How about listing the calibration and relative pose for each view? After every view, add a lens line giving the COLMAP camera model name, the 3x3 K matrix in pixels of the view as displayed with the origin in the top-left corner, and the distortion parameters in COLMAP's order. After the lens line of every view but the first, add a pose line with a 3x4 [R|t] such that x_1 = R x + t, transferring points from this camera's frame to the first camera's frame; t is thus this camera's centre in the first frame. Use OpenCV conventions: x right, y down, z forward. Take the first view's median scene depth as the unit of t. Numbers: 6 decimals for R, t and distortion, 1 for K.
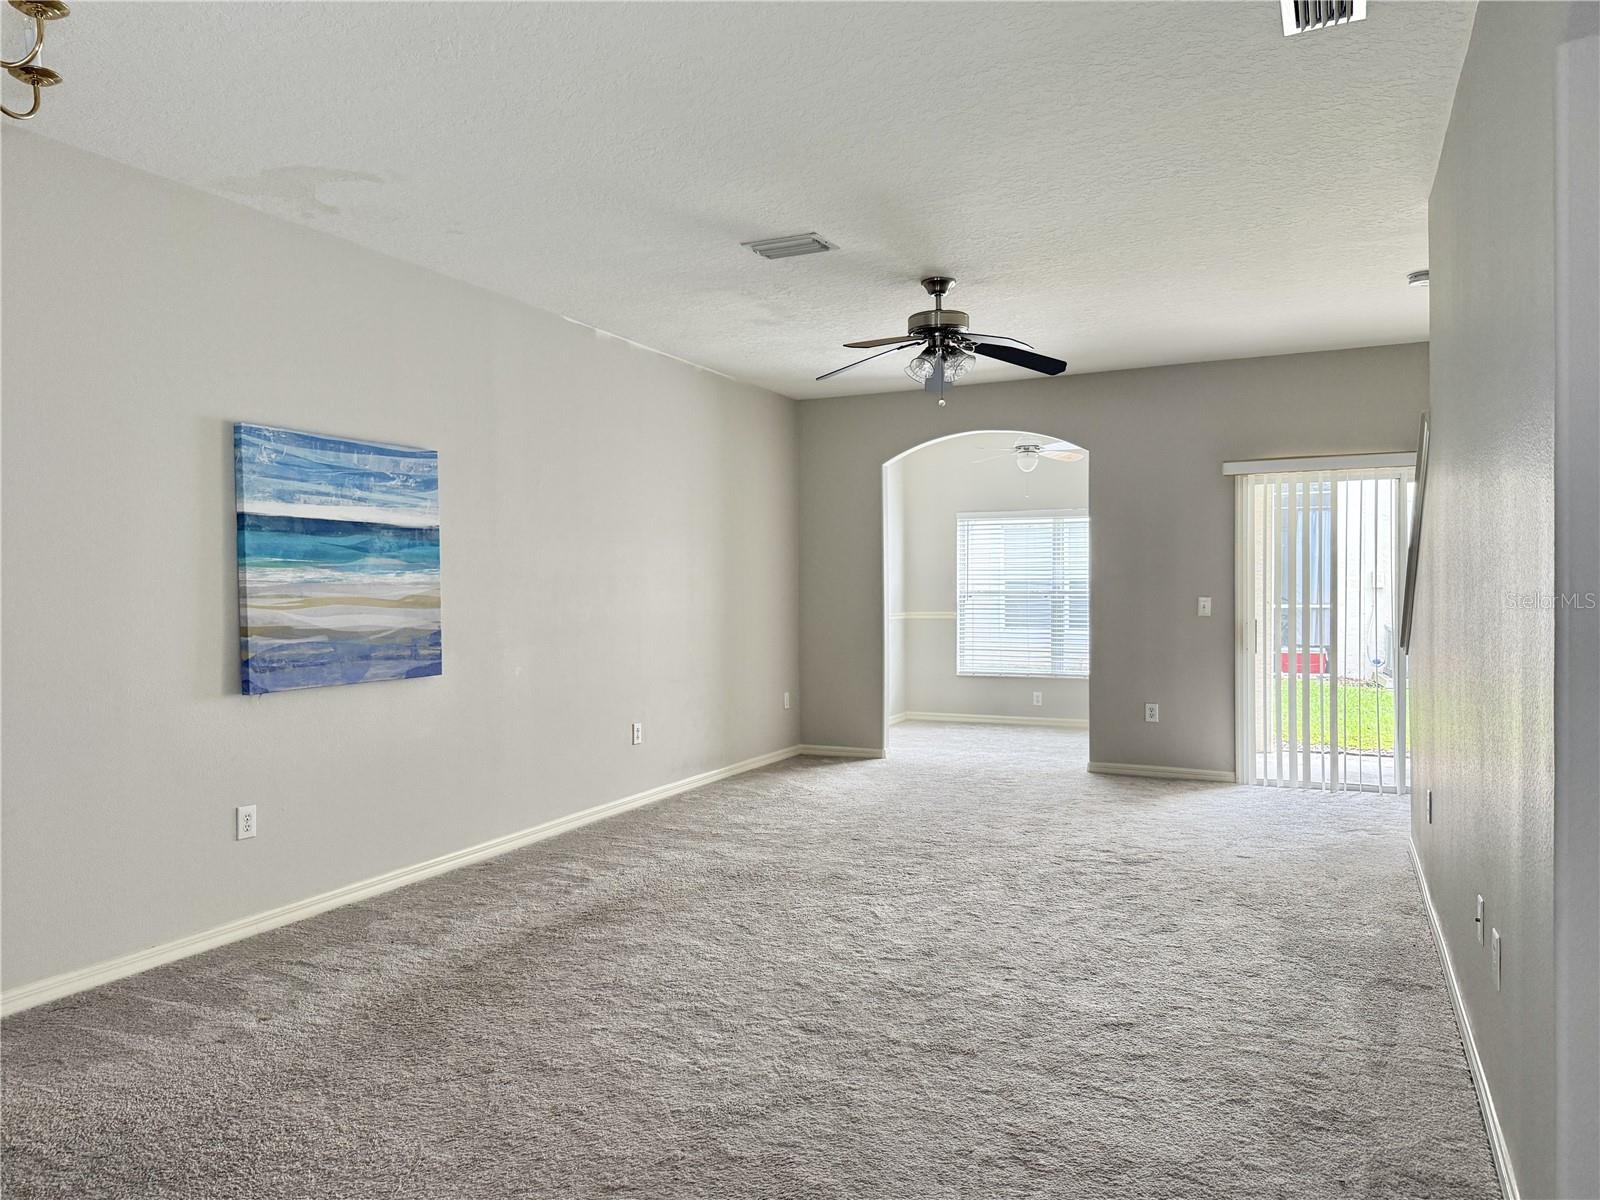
lens RADIAL K [[1127.7, 0, 808.2], [0, 1127.7, 605.0], [0, 0, 1]] dist [-0.002840, -0.005593]
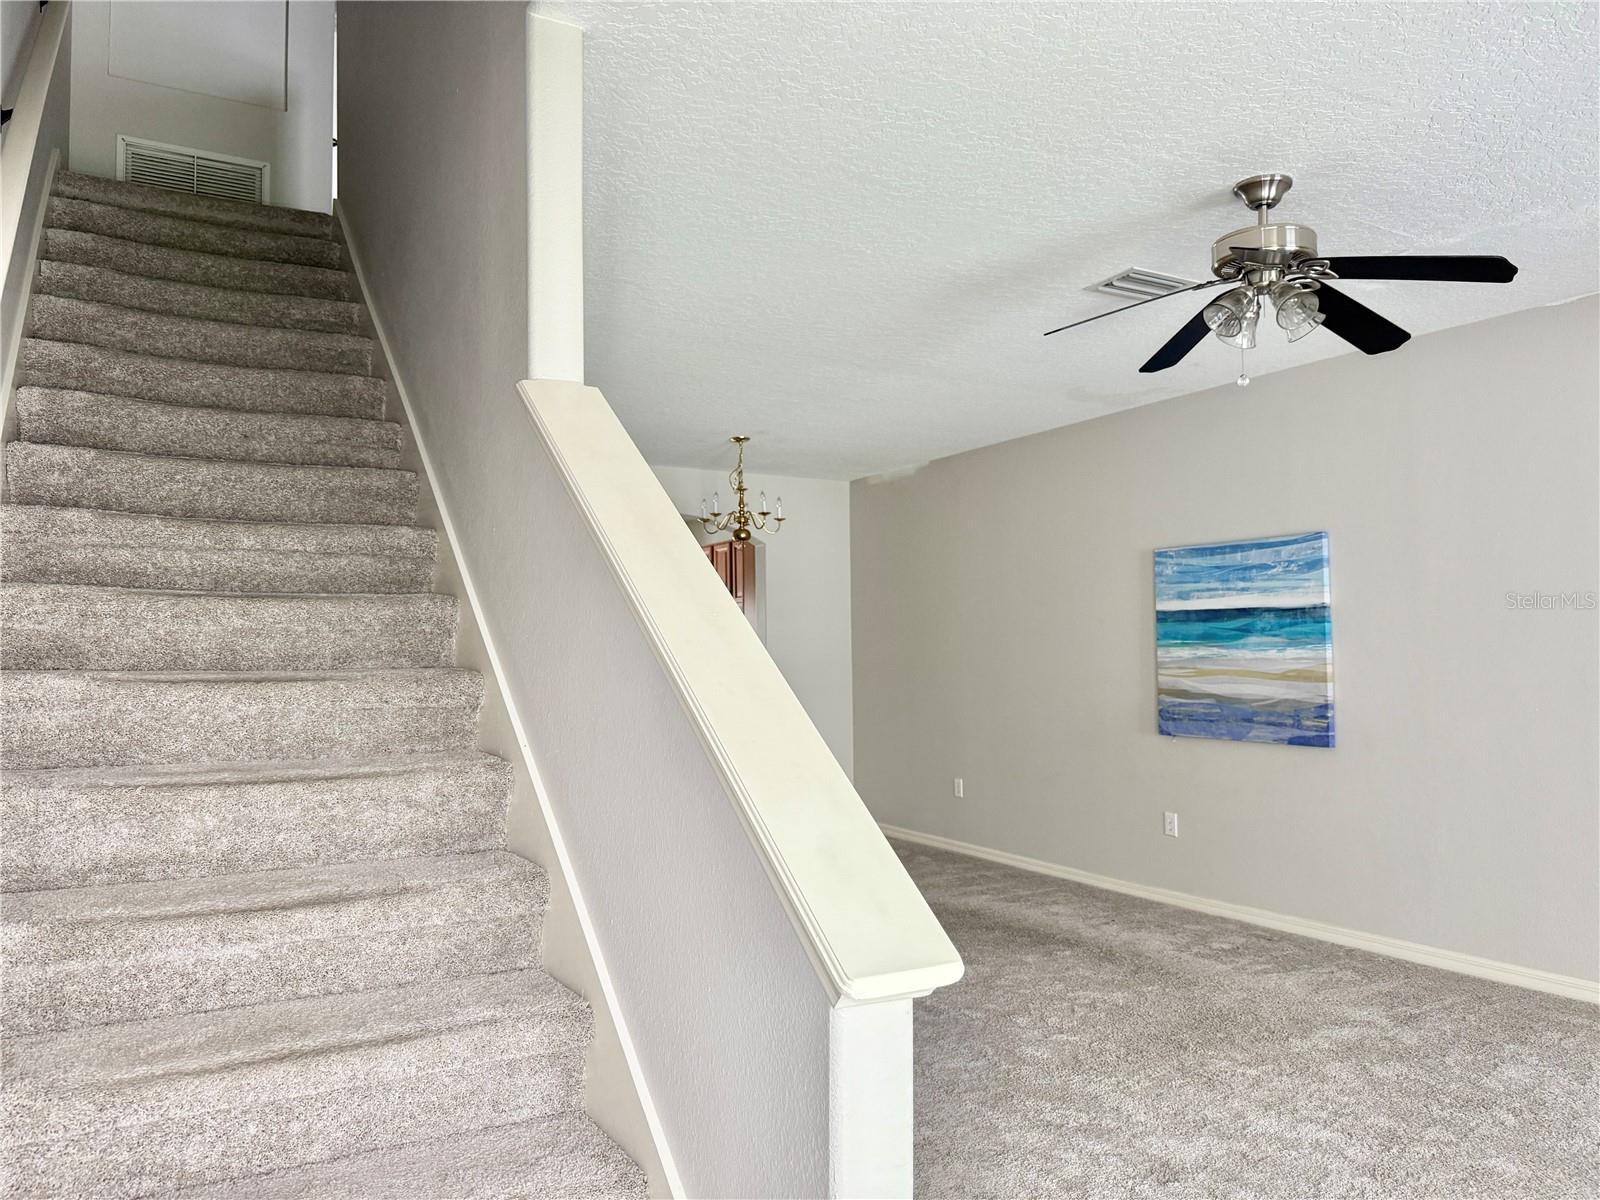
lens RADIAL K [[1127.8, 0, 785.3], [0, 1127.8, 599.4], [0, 0, 1]] dist [-0.002040, -0.003732]
pose [[-0.576775, -0.026744, -0.816465, 0.918186], [-0.000766, 0.999481, -0.032198, -0.045314], [0.816903, -0.017945, -0.576496, 1.354116]]
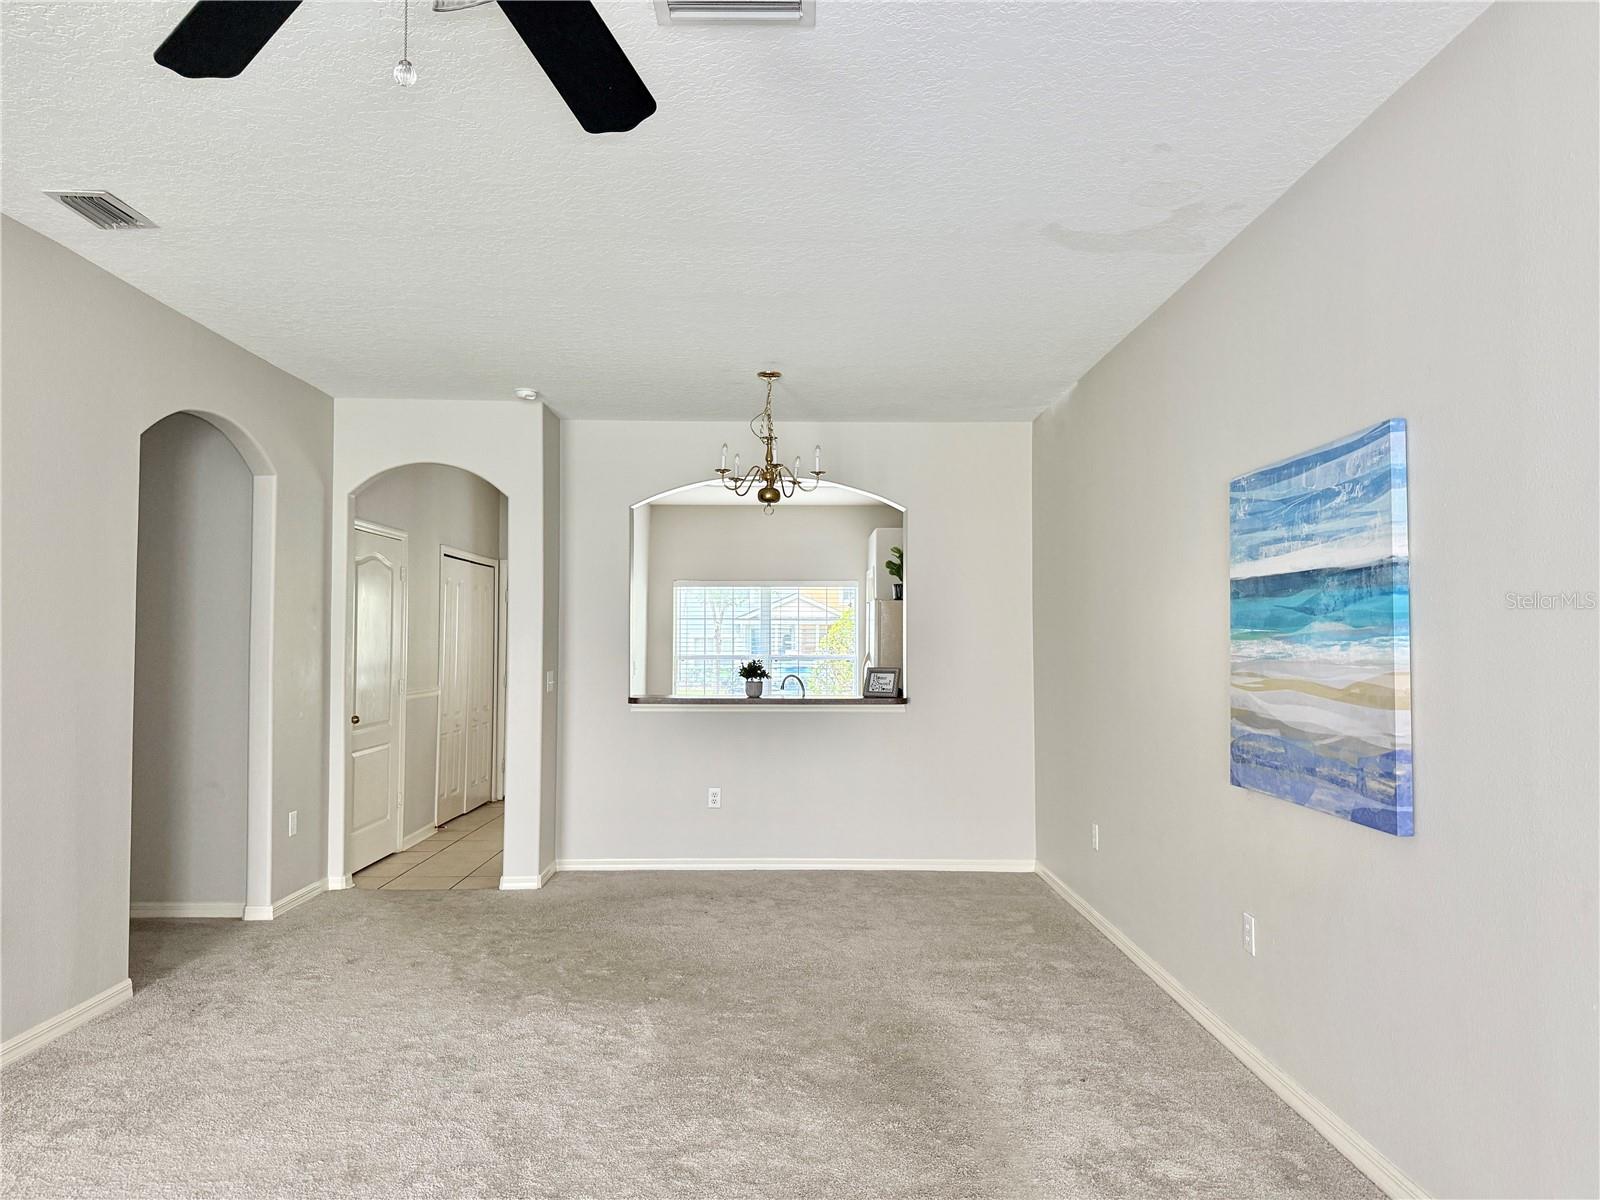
lens RADIAL K [[1127.7, 0, 808.2], [0, 1127.7, 605.0], [0, 0, 1]] dist [-0.002840, -0.005593]
pose [[-0.900271, -0.009094, -0.435236, 0.178275], [-0.001746, 0.999849, -0.017280, -0.042353], [0.435327, -0.014797, -0.900151, 1.546157]]
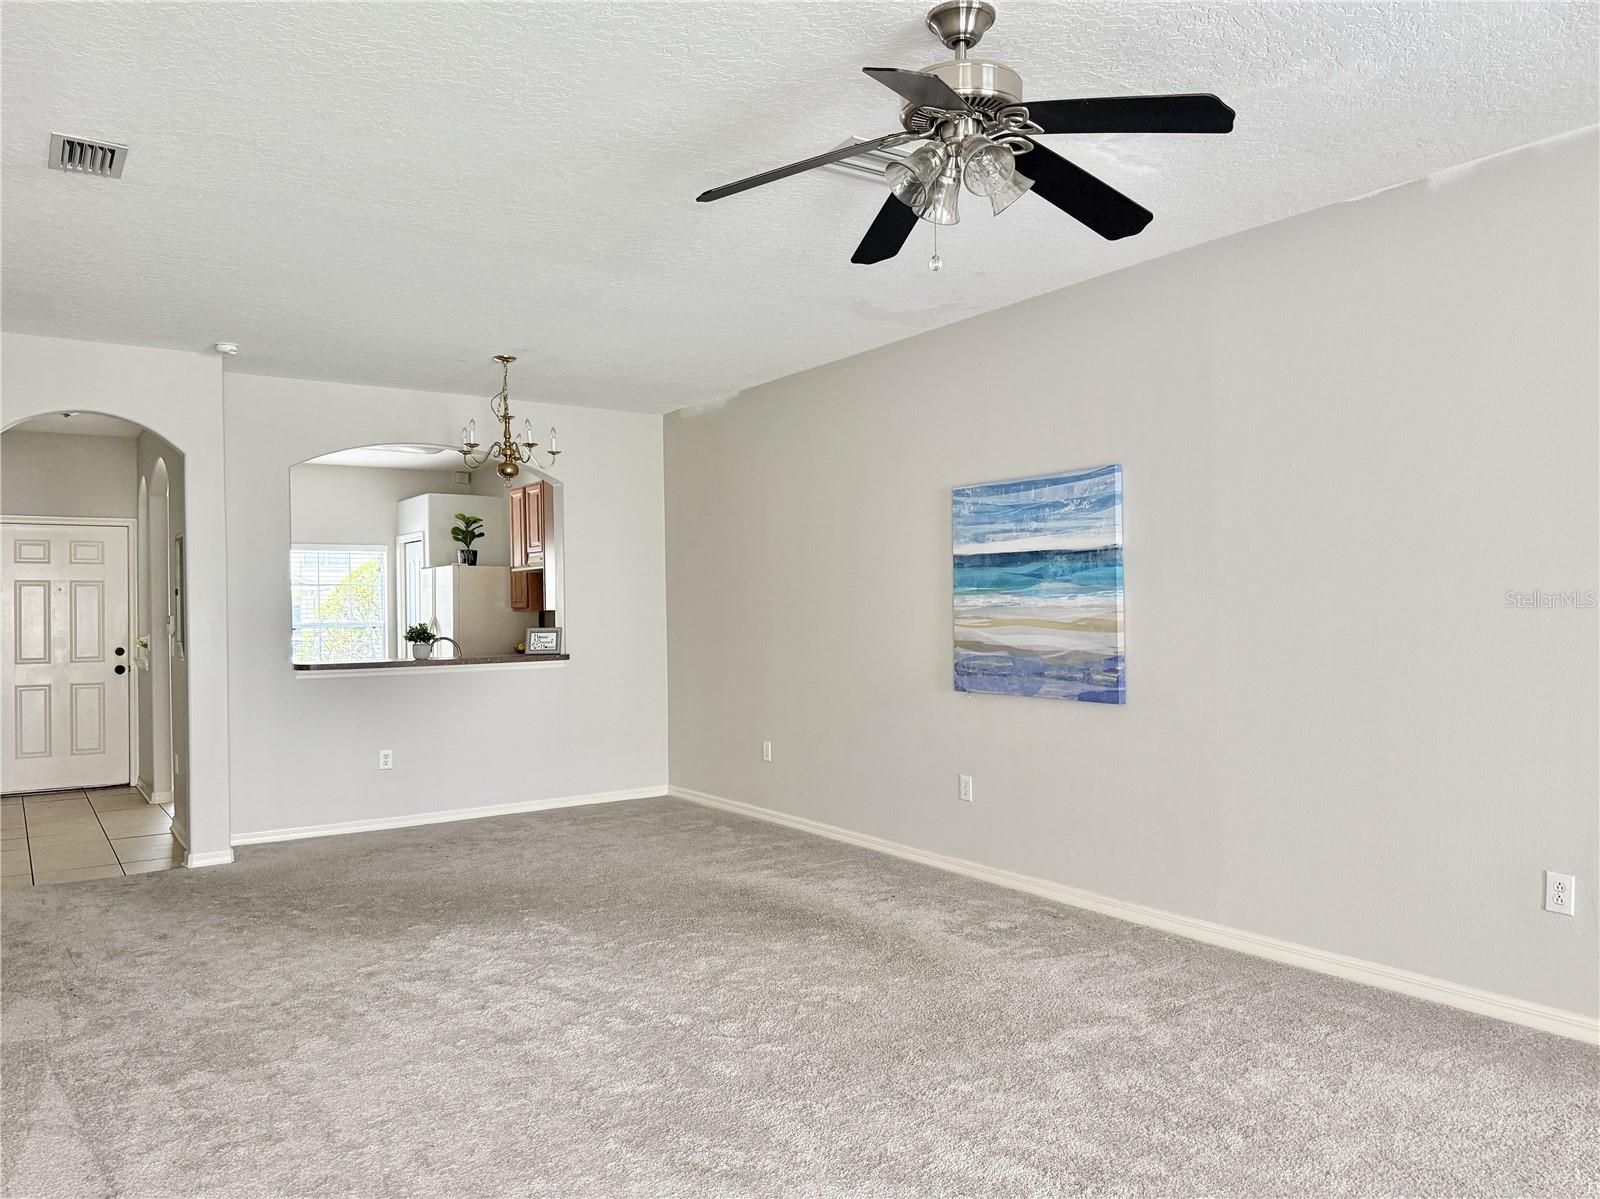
lens RADIAL K [[1135.3, 0, 800.0], [0, 1135.3, 599.5], [0, 0, 1]] dist [0.132580, -0.224007]
pose [[-0.510205, 0.007382, -0.860021, 0.709072], [0.002253, 0.999971, 0.007246, -0.036376], [0.860050, 0.001759, -0.510206, 1.430066]]
